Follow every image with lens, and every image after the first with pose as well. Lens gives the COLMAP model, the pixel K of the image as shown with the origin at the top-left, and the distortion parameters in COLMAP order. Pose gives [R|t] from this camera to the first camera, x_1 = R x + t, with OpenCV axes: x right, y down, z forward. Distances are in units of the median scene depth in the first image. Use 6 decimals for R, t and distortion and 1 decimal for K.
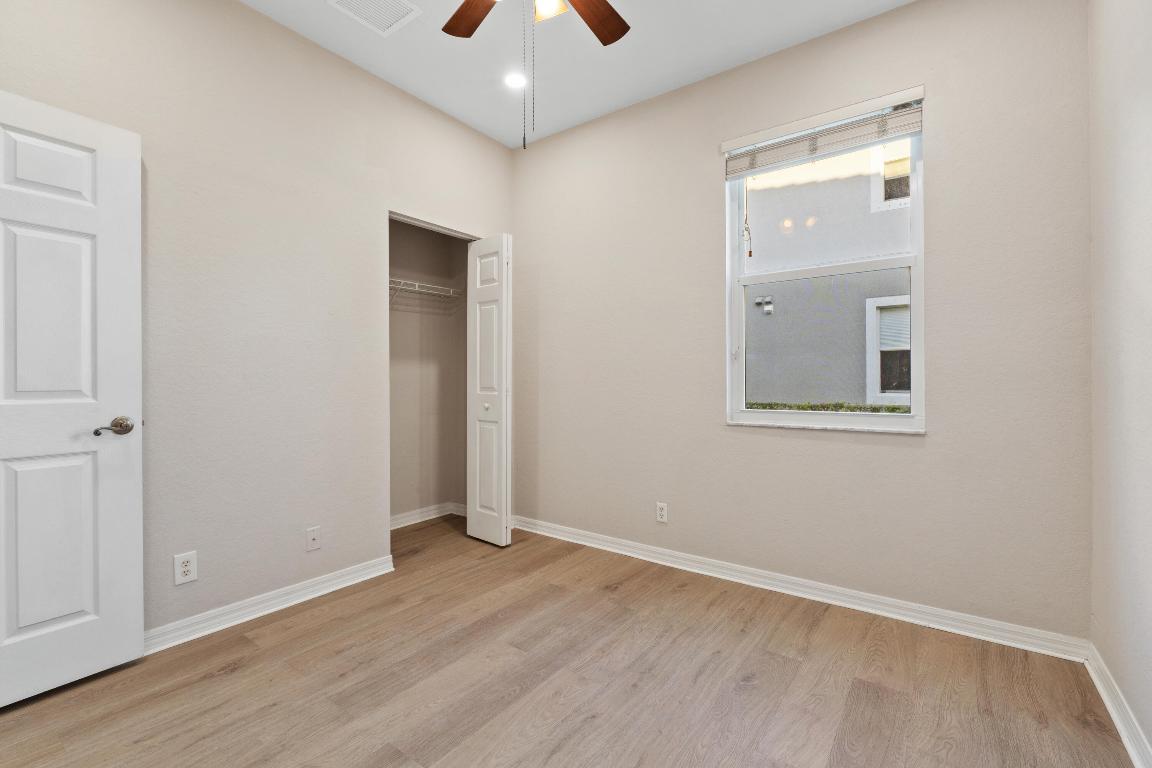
lens RADIAL K [[511.7, 0, 576.0], [0, 511.7, 384.0], [0, 0, 1]] dist [-0.003356, -0.000339]
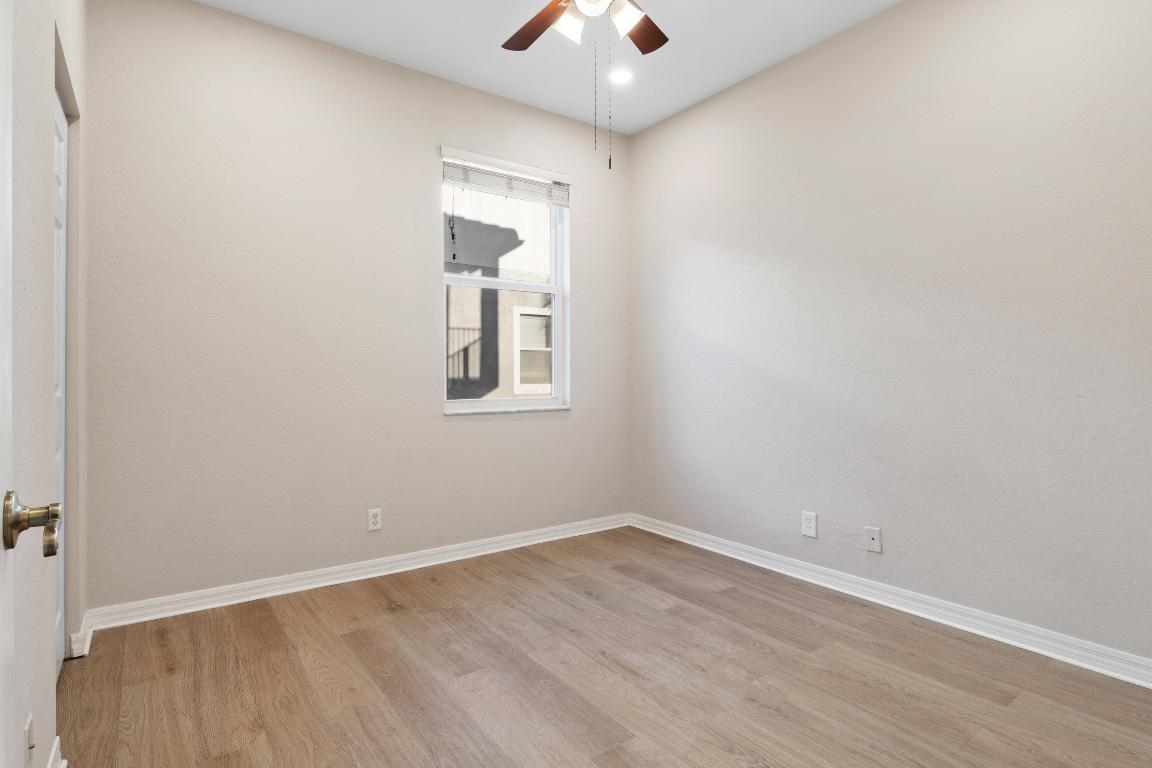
lens RADIAL K [[590.8, 0, 573.1], [0, 590.8, 371.1], [0, 0, 1]] dist [-0.001610, -0.000359]
pose [[0.291966, 0.002551, 0.956425, -1.015631], [0.004494, 0.999982, -0.004039, -0.005441], [-0.956418, 0.005478, 0.291949, 0.505996]]
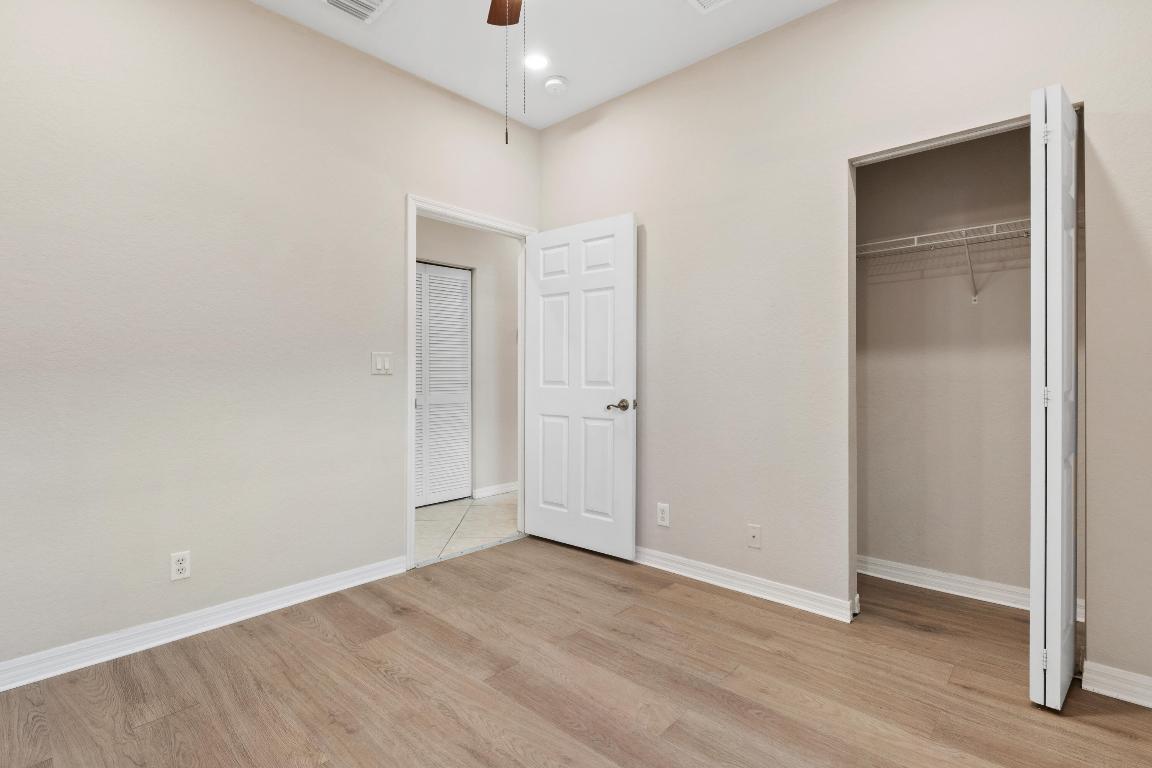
lens RADIAL K [[535.7, 0, 559.0], [0, 535.7, 370.9], [0, 0, 1]] dist [-0.000857, 0.000550]
pose [[-0.125401, -0.007126, -0.992081, 0.676070], [-0.006632, 0.999958, -0.006344, -0.008893], [0.992084, 0.005784, -0.125443, 0.900530]]
